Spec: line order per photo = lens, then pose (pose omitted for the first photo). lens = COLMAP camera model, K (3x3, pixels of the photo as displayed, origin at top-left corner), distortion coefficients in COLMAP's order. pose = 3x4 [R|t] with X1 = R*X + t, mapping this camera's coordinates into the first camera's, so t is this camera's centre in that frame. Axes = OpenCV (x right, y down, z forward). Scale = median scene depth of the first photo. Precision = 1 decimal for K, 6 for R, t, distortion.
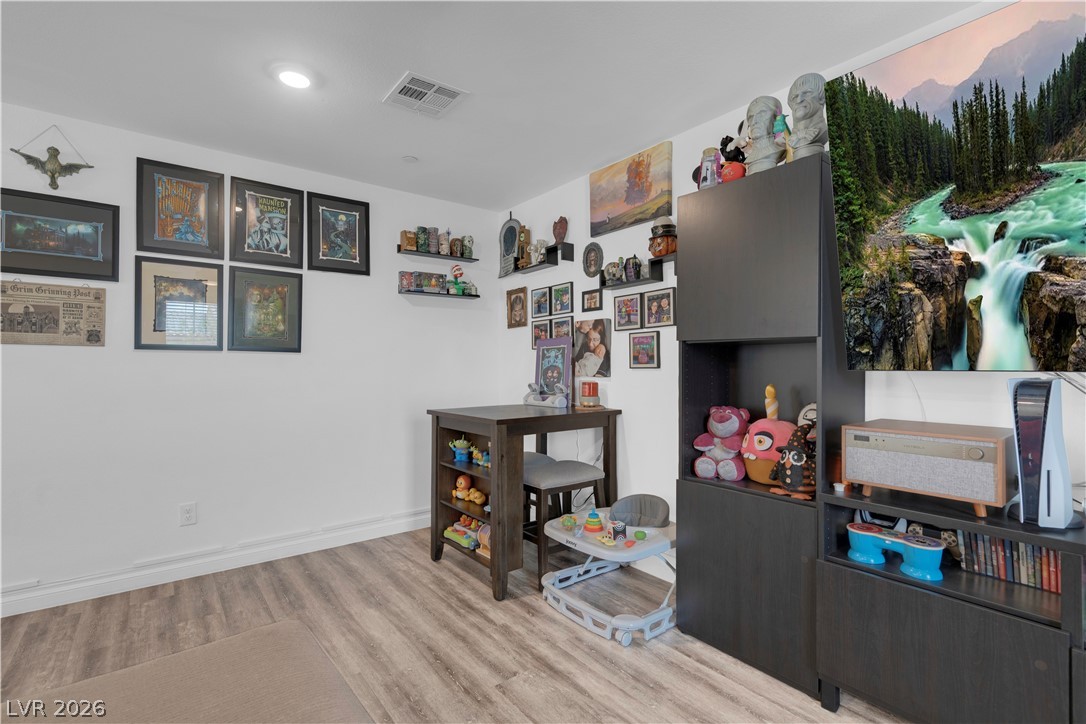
lens RADIAL K [[495.5, 0, 536.8], [0, 495.5, 363.0], [0, 0, 1]] dist [-0.003700, 0.001106]
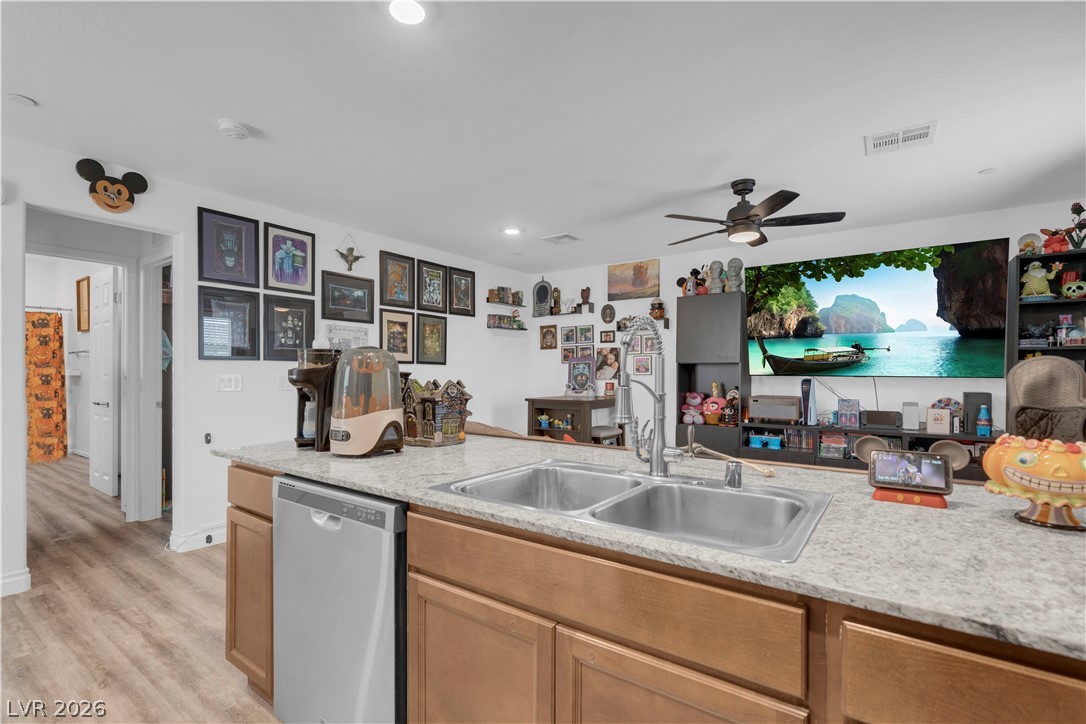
lens RADIAL K [[495.5, 0, 532.4], [0, 495.5, 374.7], [0, 0, 1]] dist [-0.003700, 0.001106]
pose [[0.963797, 0.001393, 0.266633, -0.718339], [-0.004568, 0.999926, 0.011286, -0.009483], [-0.266597, -0.012095, 0.963732, -0.743240]]
